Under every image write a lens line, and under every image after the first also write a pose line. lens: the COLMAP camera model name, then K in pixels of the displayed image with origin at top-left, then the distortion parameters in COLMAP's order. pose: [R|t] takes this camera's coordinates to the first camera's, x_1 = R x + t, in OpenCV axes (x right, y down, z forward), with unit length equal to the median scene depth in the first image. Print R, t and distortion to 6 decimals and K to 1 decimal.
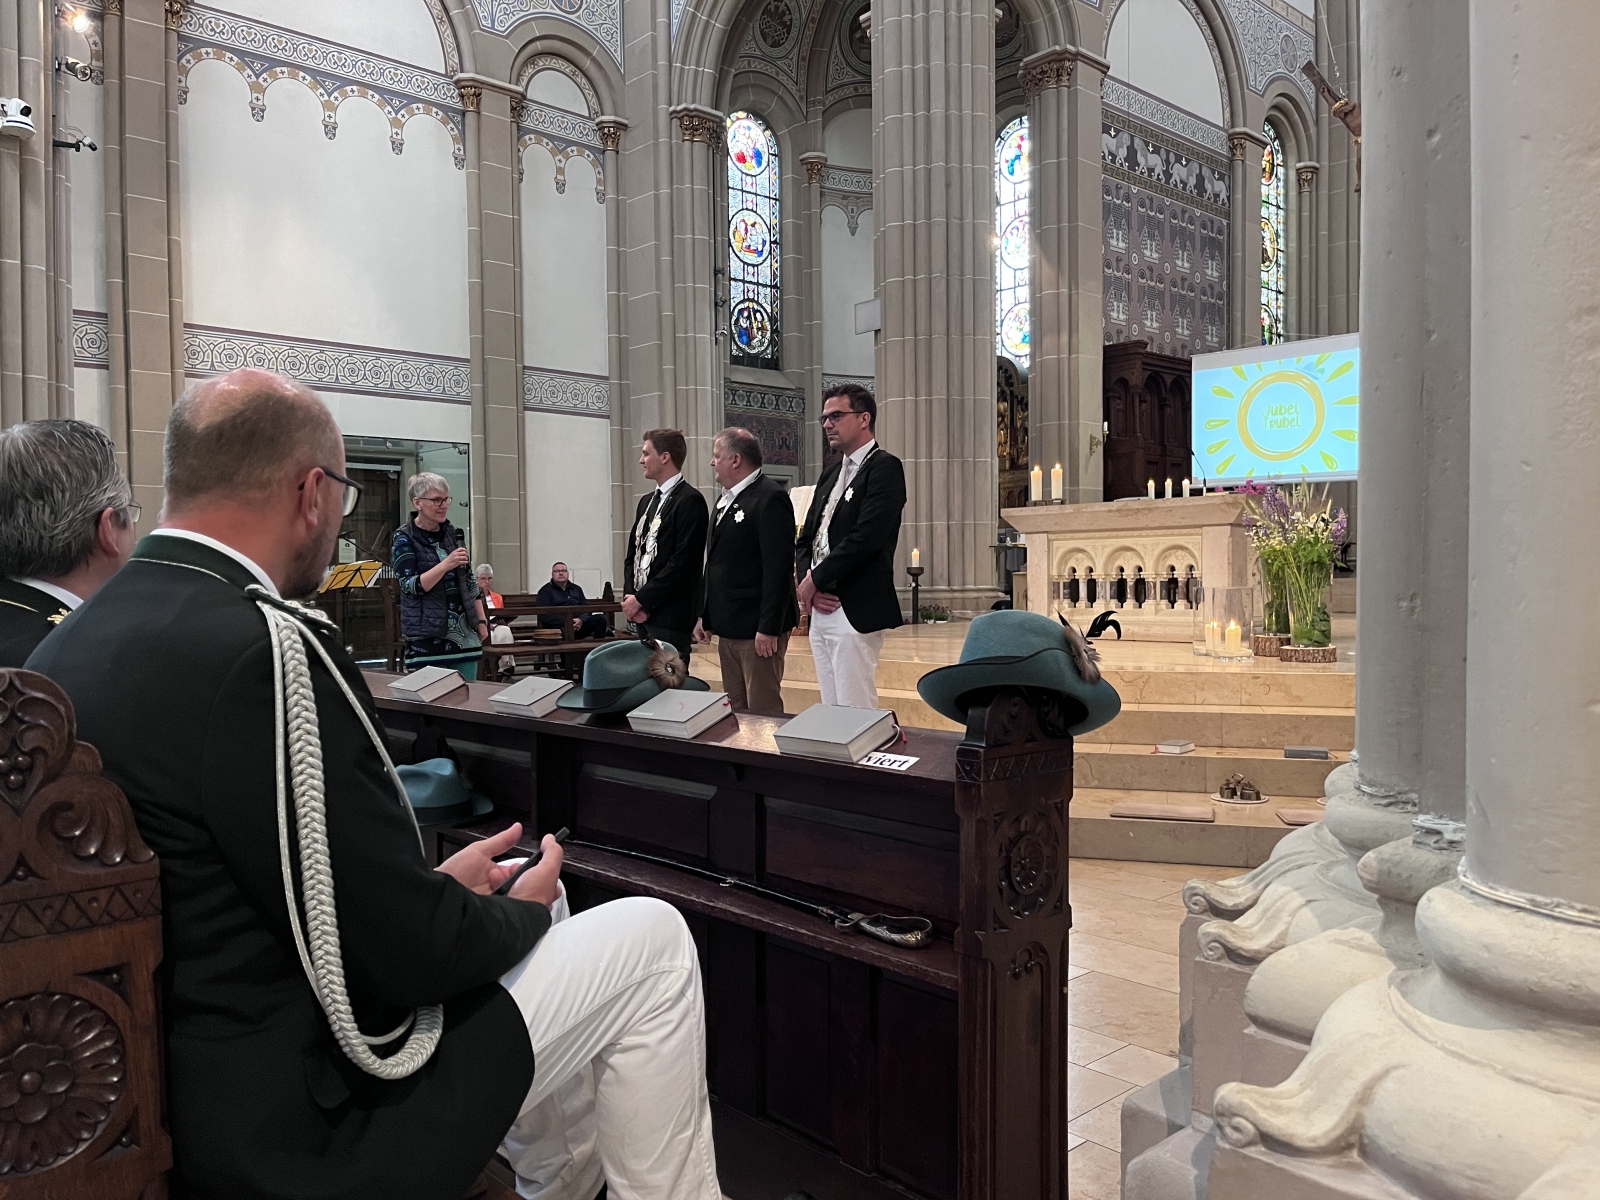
lens RADIAL K [[1211.9, 0, 796.3], [0, 1211.9, 597.8], [0, 0, 1]] dist [0.065653, -0.096828]
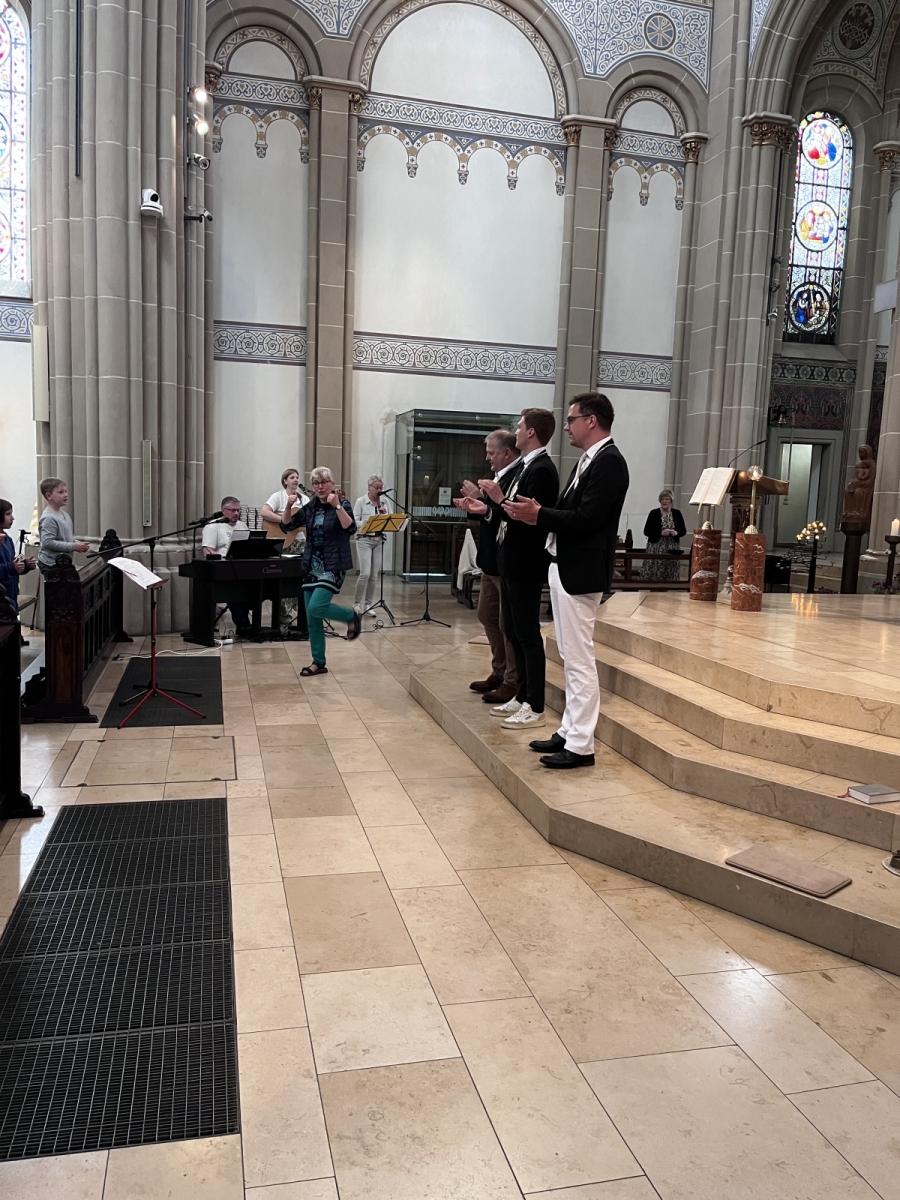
lens RADIAL K [[908.9, 0, 444.0], [0, 908.9, 601.2], [0, 0, 1]] dist [0.065653, -0.096828]
pose [[0.879440, 0.097431, -0.465931, 0.104716], [-0.054401, 0.992987, 0.104962, -0.024588], [0.472890, -0.066961, 0.878573, 0.075639]]
